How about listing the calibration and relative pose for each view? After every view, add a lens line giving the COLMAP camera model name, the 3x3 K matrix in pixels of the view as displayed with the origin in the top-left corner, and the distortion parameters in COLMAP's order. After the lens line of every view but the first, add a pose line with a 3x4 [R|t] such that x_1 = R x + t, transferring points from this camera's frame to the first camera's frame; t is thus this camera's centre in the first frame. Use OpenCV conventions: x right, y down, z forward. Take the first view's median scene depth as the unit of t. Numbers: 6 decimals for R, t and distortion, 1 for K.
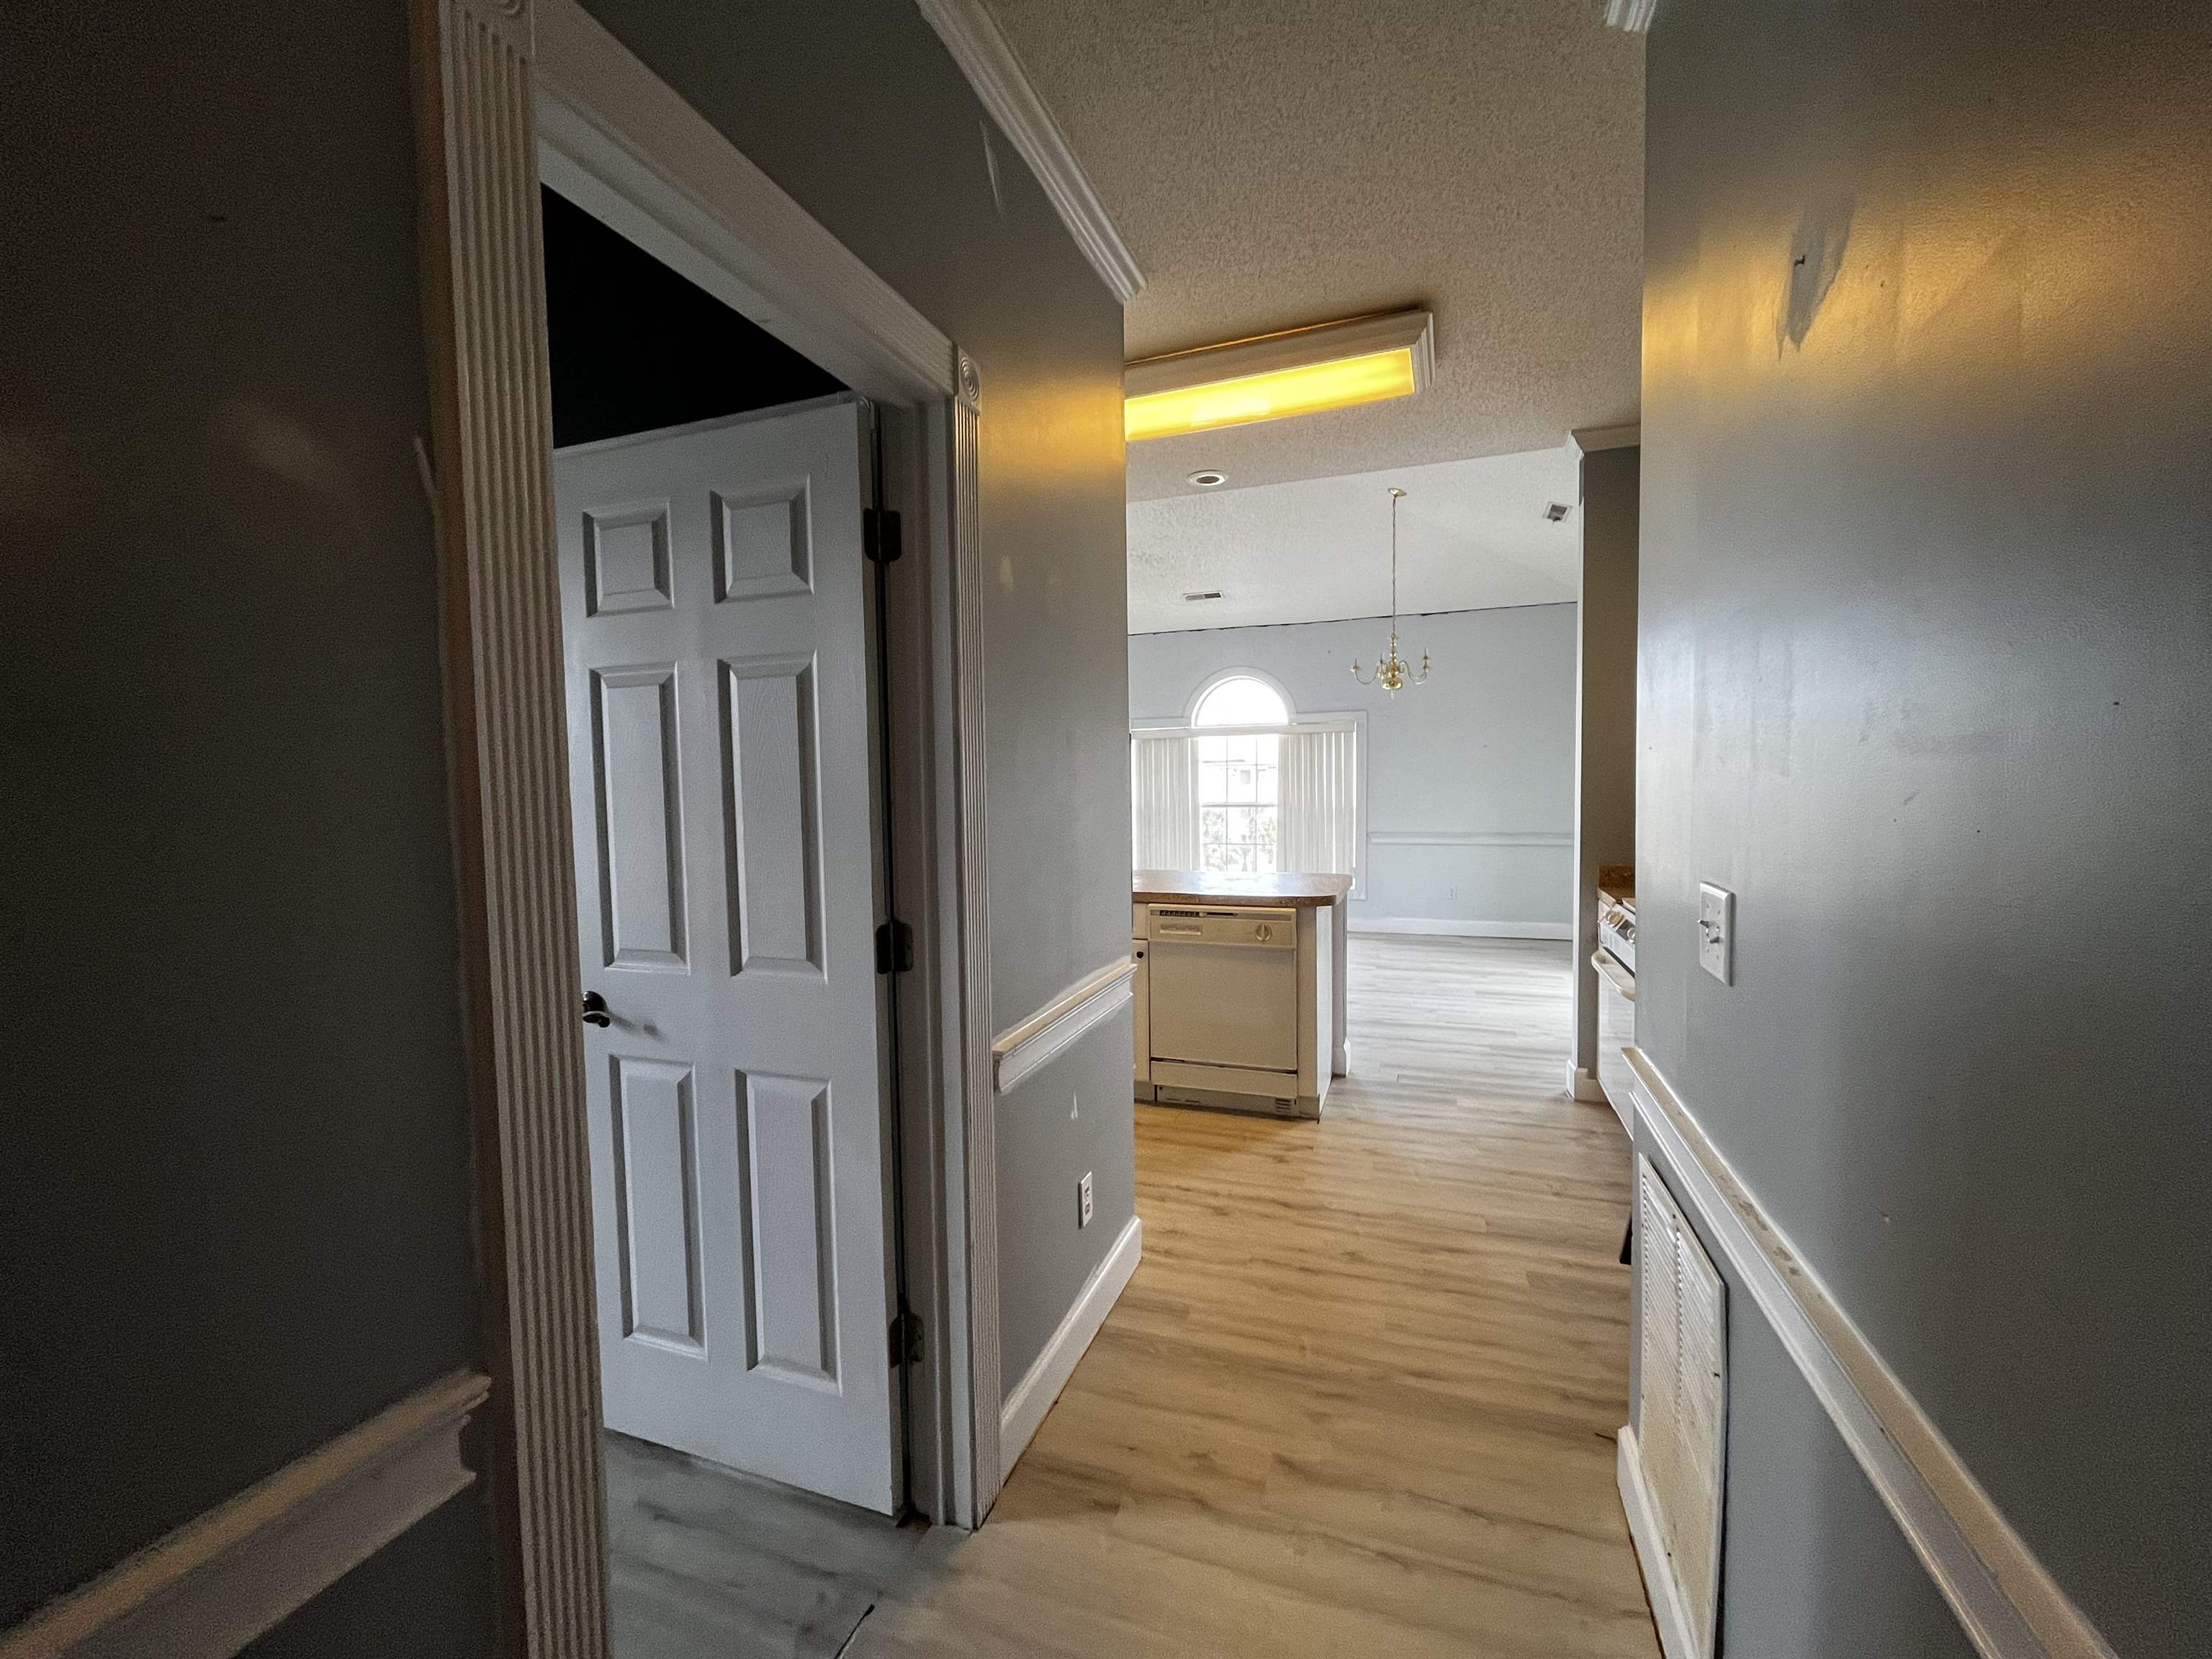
lens RADIAL K [[891.9, 0, 1109.2], [0, 891.9, 829.9], [0, 0, 1]] dist [-0.004354, -0.000824]
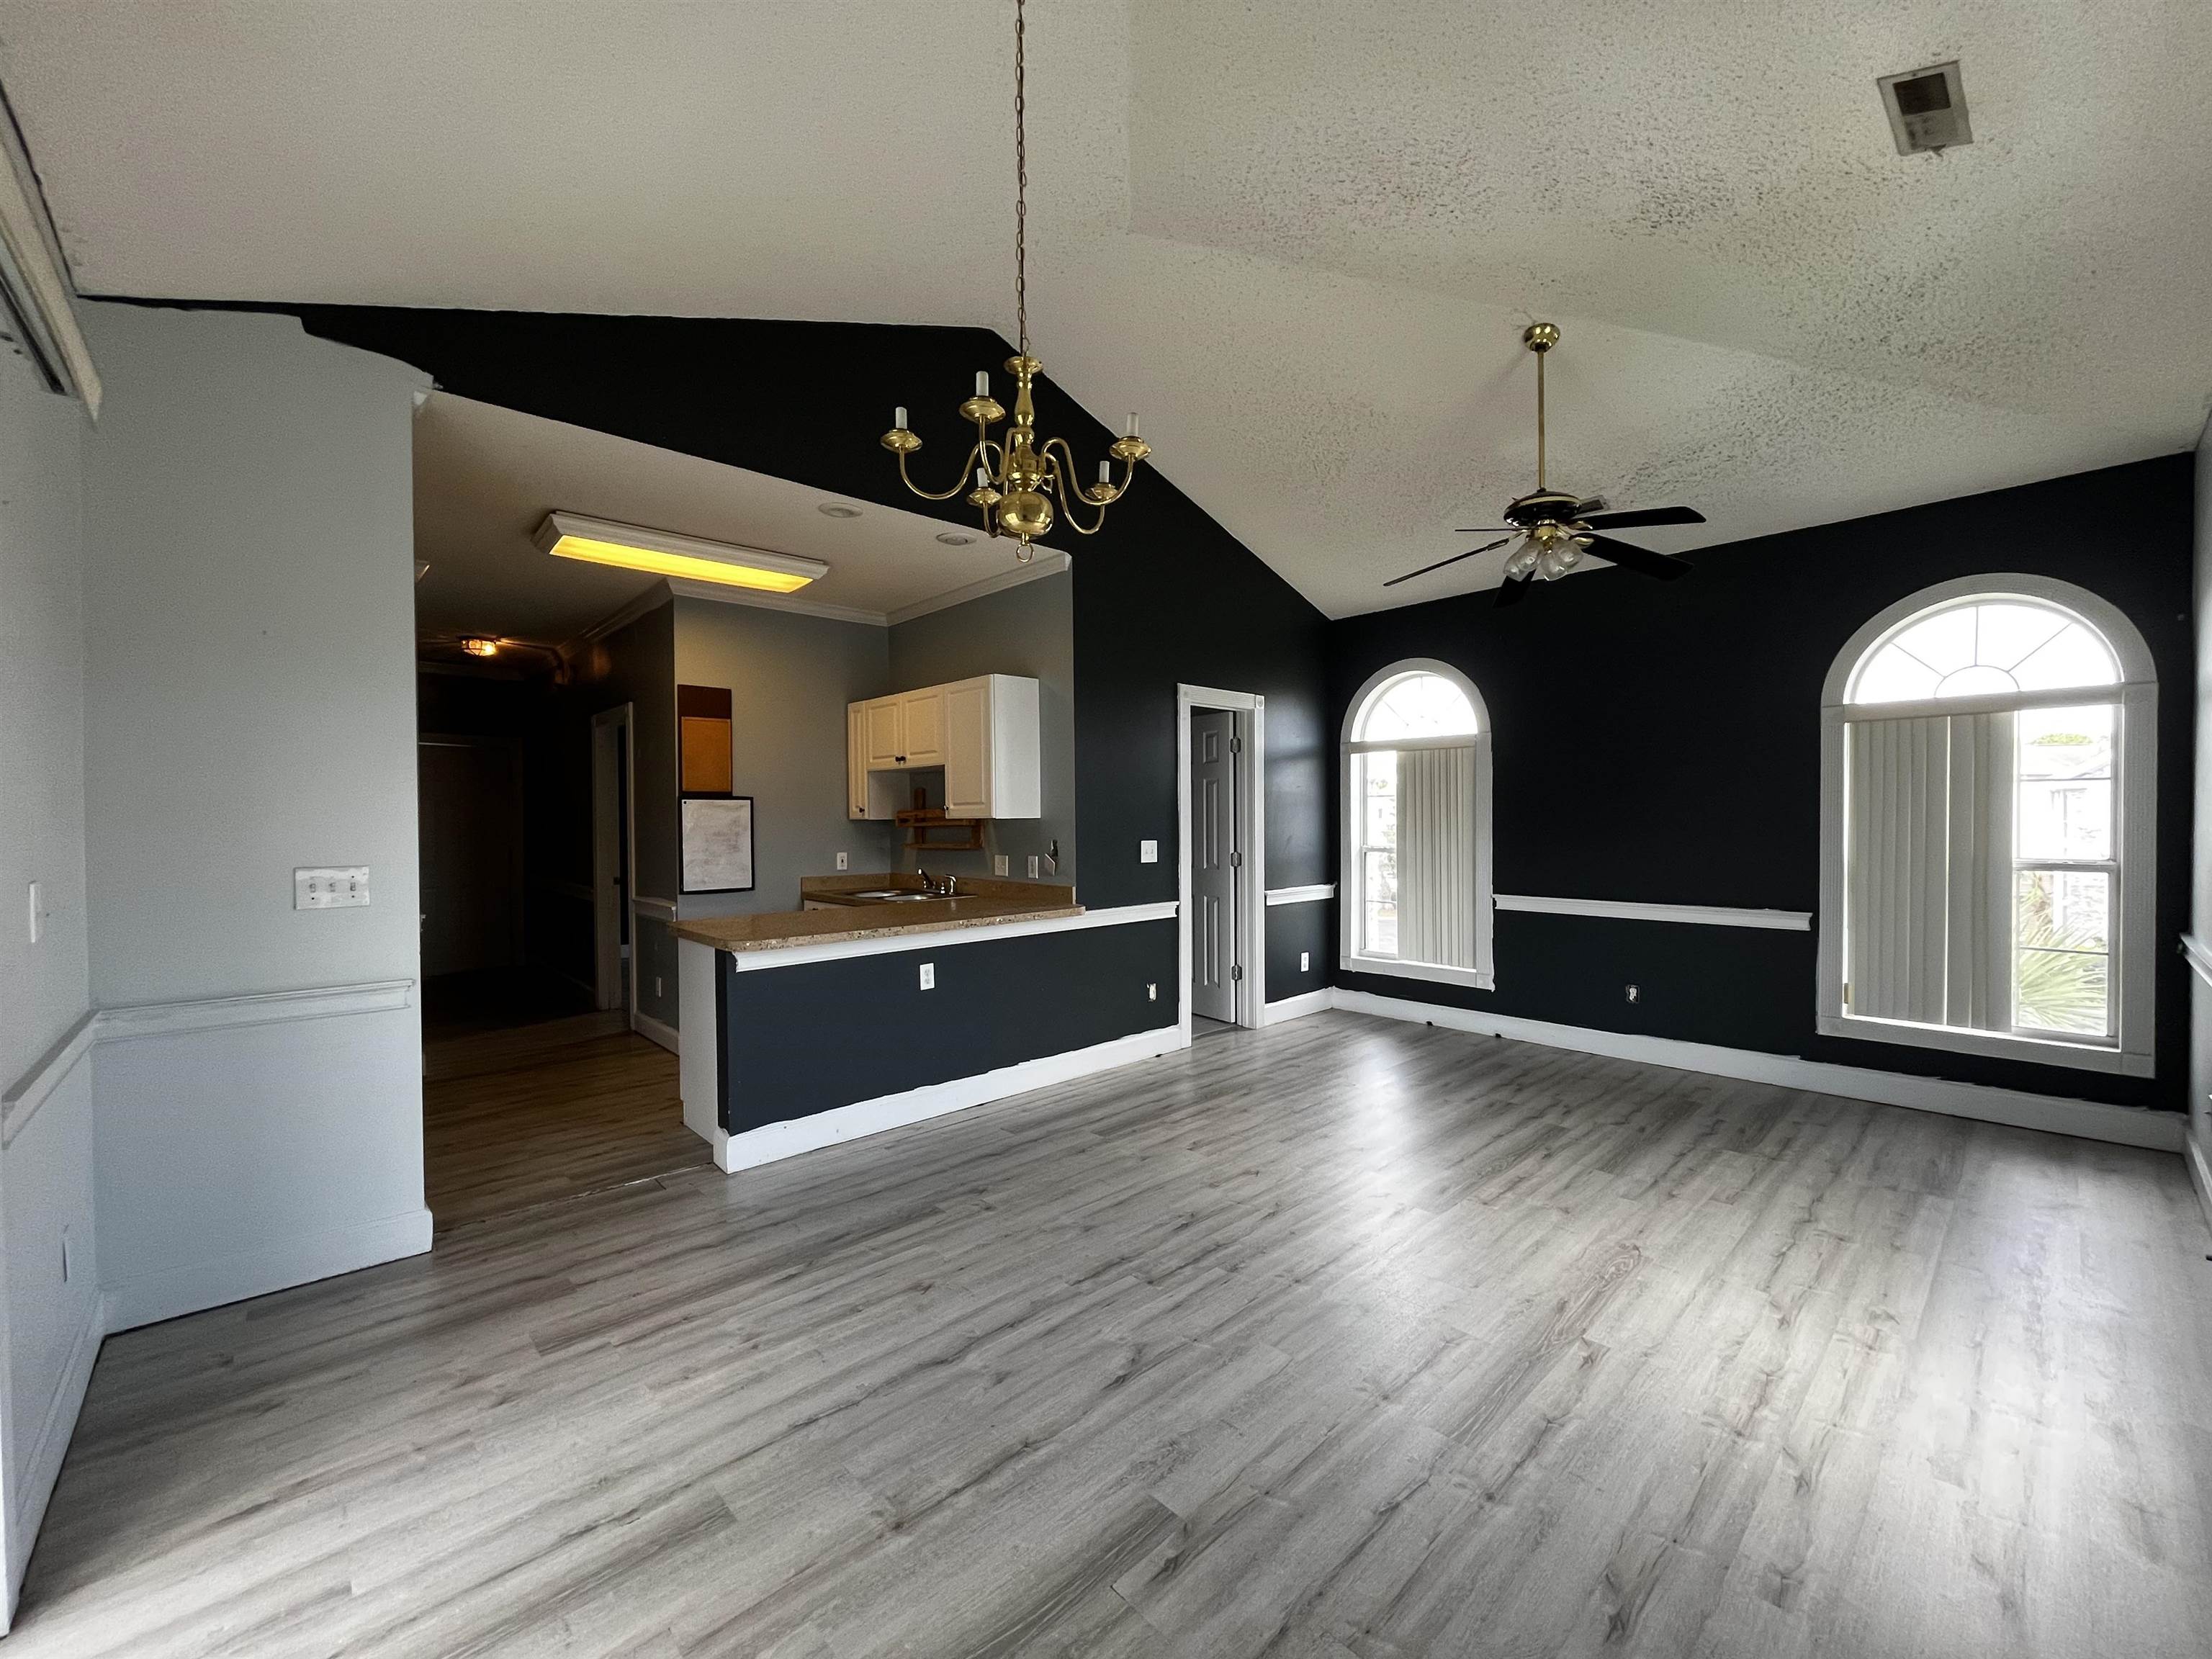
lens RADIAL K [[891.9, 0, 1108.7], [0, 891.9, 822.1], [0, 0, 1]] dist [-0.004354, -0.000824]
pose [[-0.455497, 0.023574, -0.889925, 0.830464], [-0.045257, 0.997744, 0.049595, -0.112608], [0.889086, 0.062866, -0.453402, 1.661785]]
